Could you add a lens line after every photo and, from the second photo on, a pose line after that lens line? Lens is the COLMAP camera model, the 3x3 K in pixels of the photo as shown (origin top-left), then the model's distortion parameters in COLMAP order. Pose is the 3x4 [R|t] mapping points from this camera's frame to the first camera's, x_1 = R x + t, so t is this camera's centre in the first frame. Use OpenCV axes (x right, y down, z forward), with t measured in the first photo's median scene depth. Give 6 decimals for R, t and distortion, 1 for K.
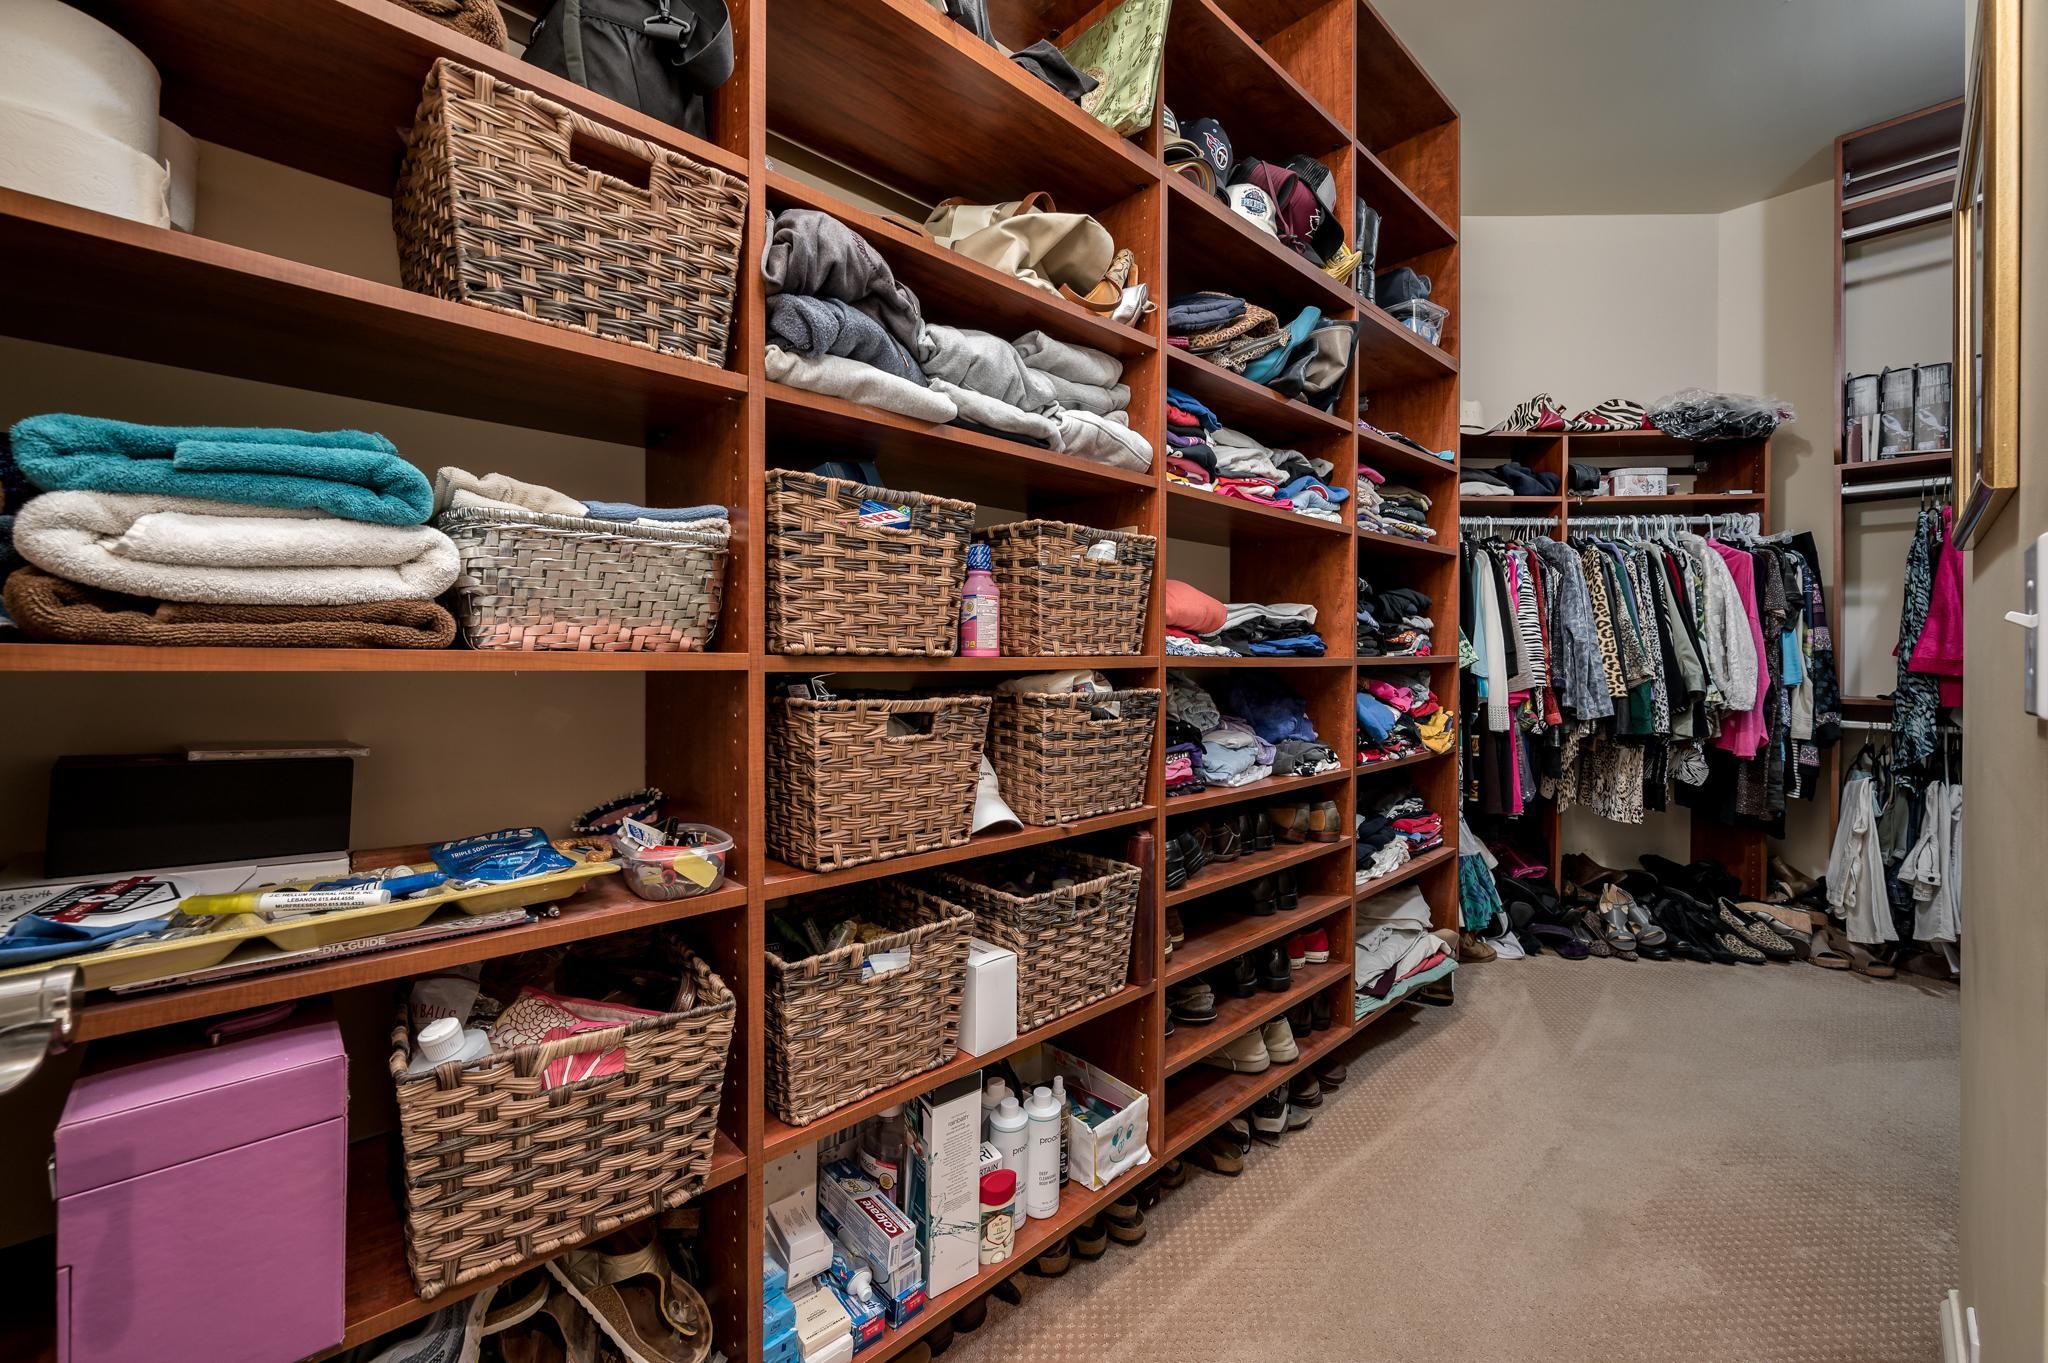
lens RADIAL K [[812.5, 0, 1031.5], [0, 812.5, 671.1], [0, 0, 1]] dist [0.000560, -0.000038]
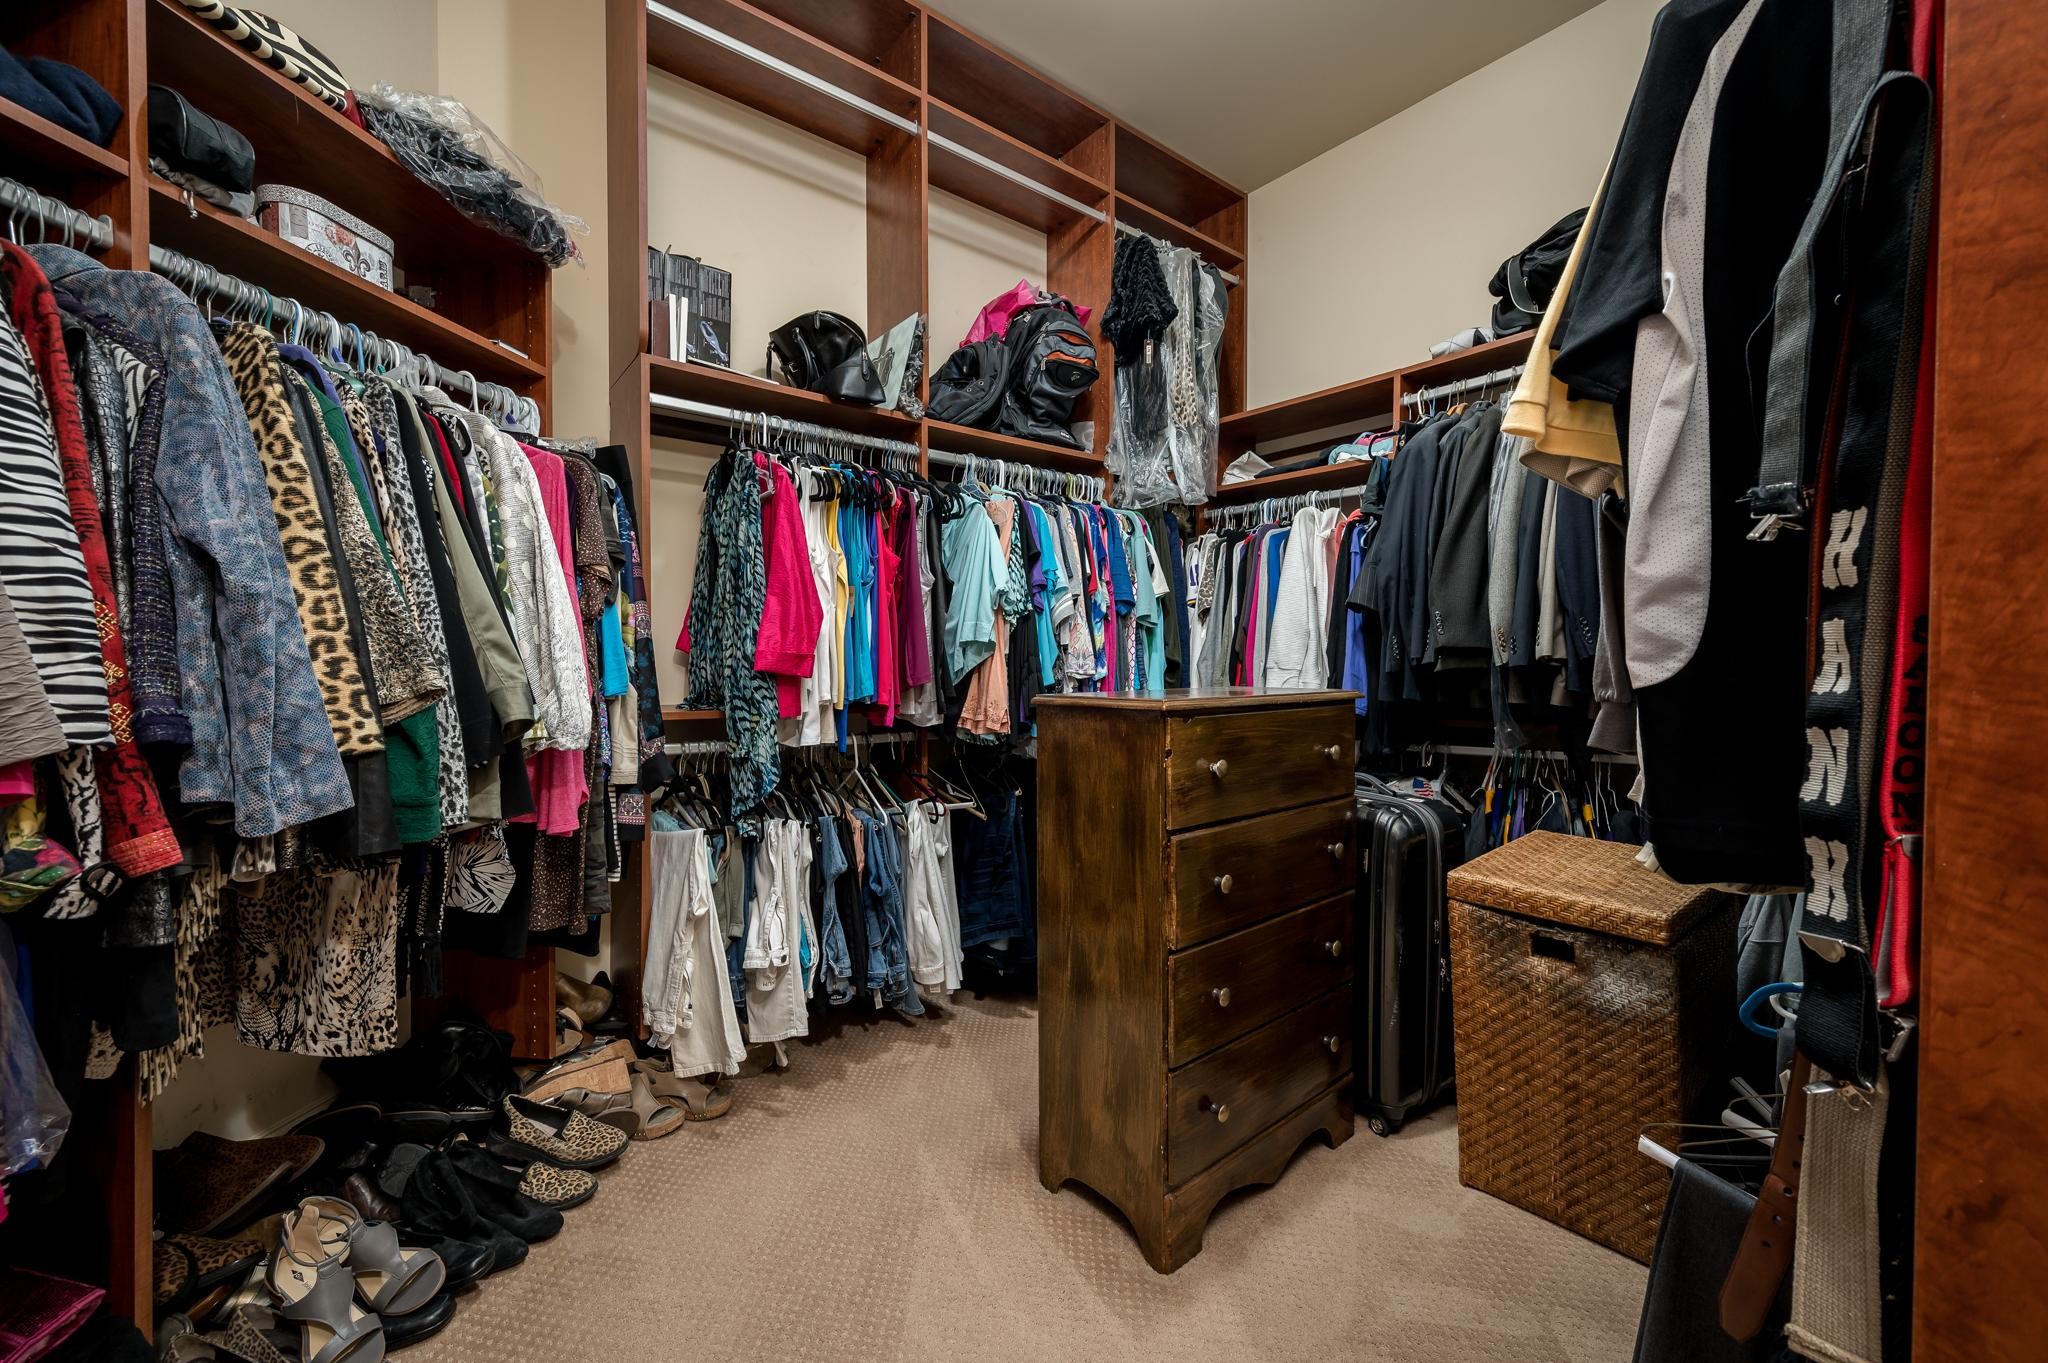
lens RADIAL K [[812.5, 0, 1031.5], [0, 812.5, 671.1], [0, 0, 1]] dist [0.000560, -0.000038]
pose [[0.095372, -0.016602, 0.995303, 0.379911], [0.012442, 0.999803, 0.015485, -0.006379], [-0.995364, 0.010907, 0.095560, 0.648668]]
